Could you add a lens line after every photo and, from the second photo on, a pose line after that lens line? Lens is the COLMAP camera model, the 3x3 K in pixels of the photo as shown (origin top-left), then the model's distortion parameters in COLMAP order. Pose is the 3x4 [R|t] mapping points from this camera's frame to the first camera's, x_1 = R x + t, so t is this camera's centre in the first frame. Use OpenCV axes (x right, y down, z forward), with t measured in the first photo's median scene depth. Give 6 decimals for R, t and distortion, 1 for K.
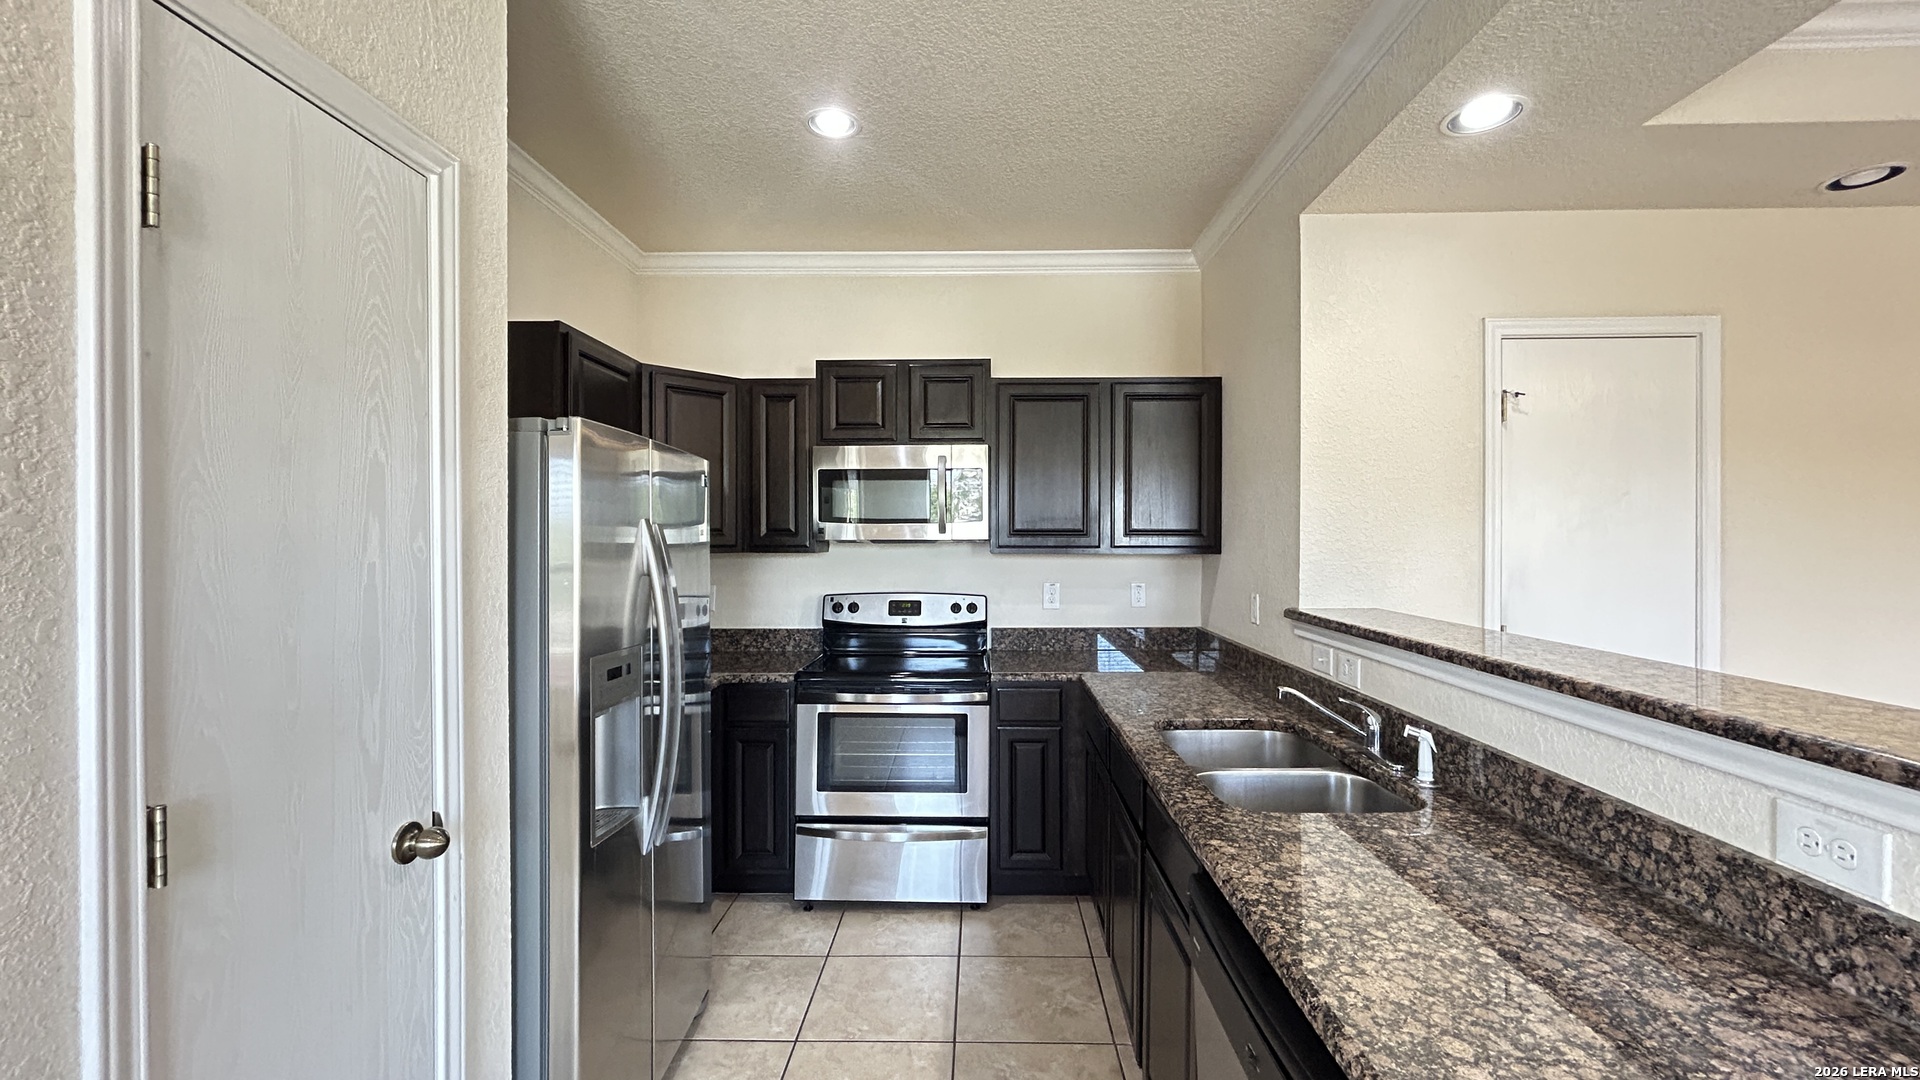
lens RADIAL K [[772.2, 0, 968.1], [0, 772.2, 539.7], [0, 0, 1]] dist [-0.002544, 0.001776]
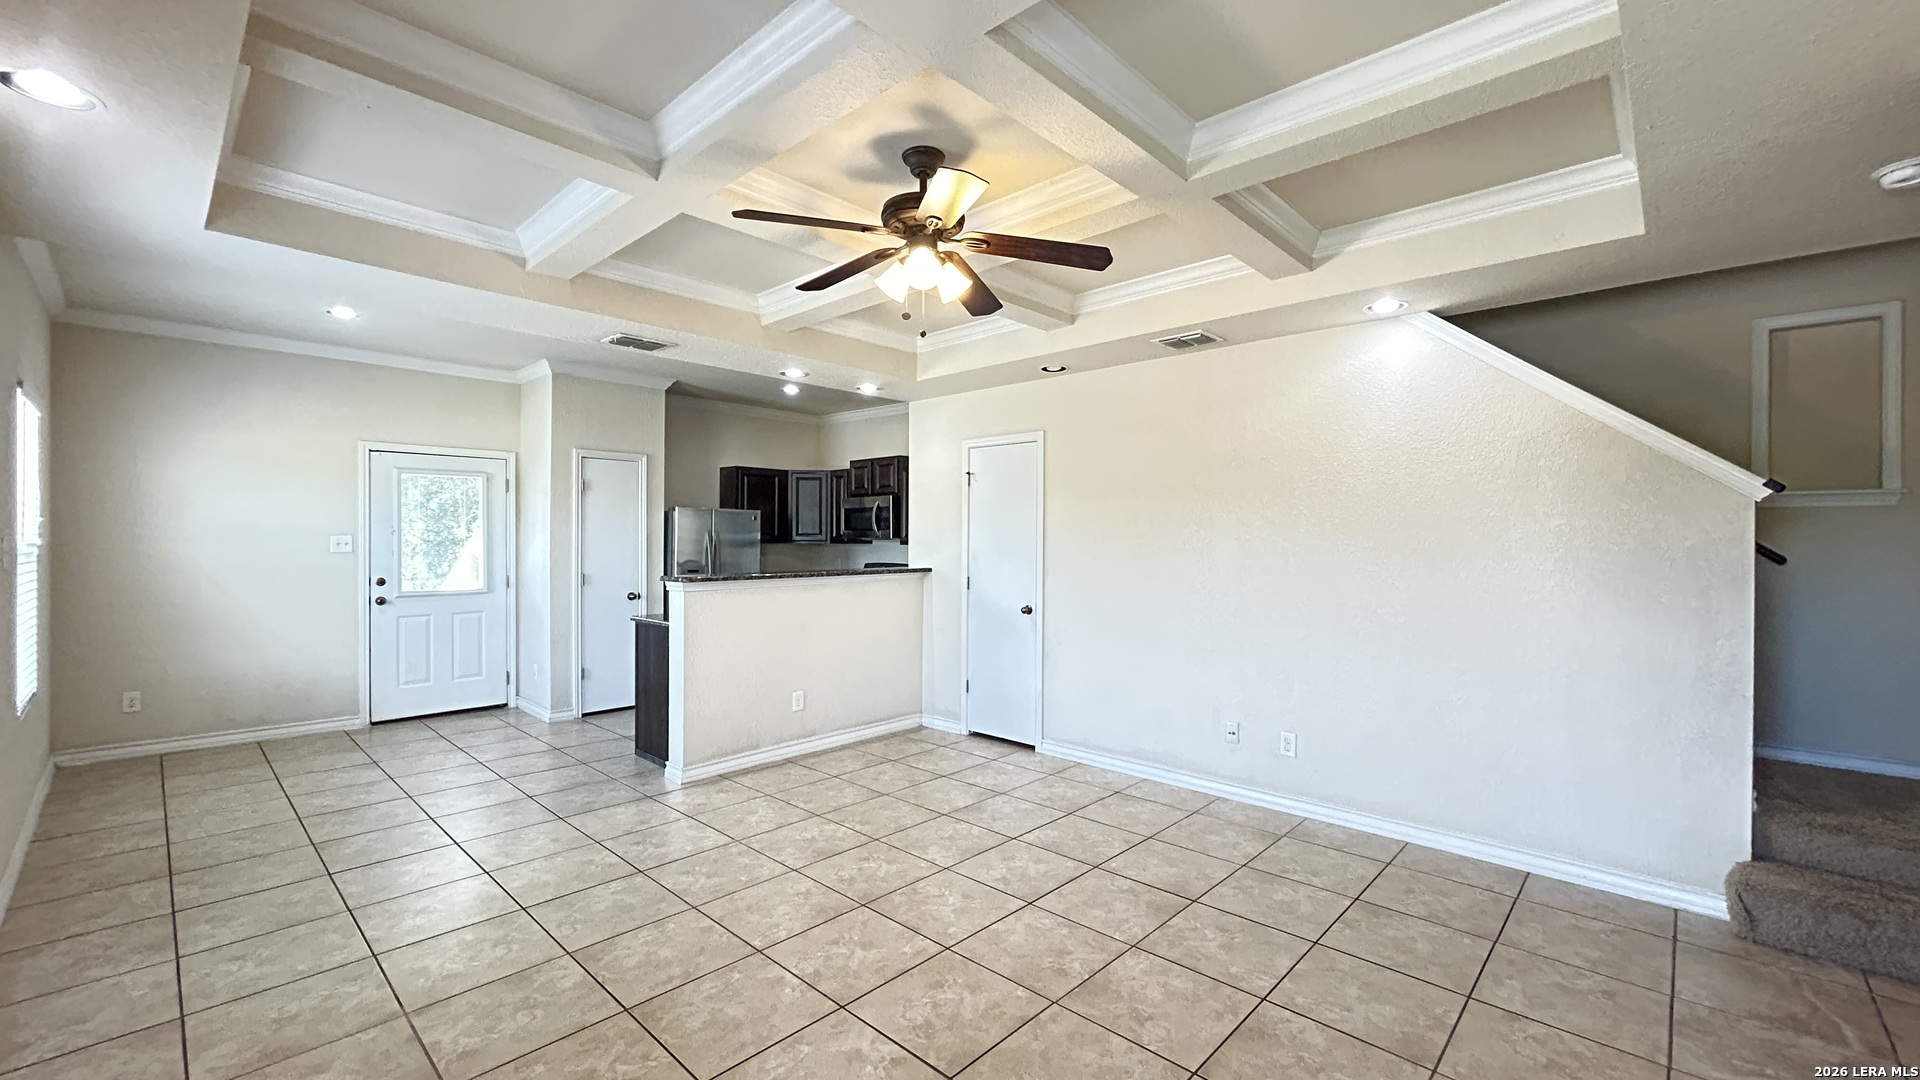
lens RADIAL K [[772.2, 0, 964.4], [0, 772.2, 539.2], [0, 0, 1]] dist [-0.002544, 0.001776]
pose [[0.751807, 0.003427, -0.659374, 2.094153], [-0.007746, 0.999963, -0.003635, 0.010673], [0.659338, 0.007840, 0.751806, -0.673428]]
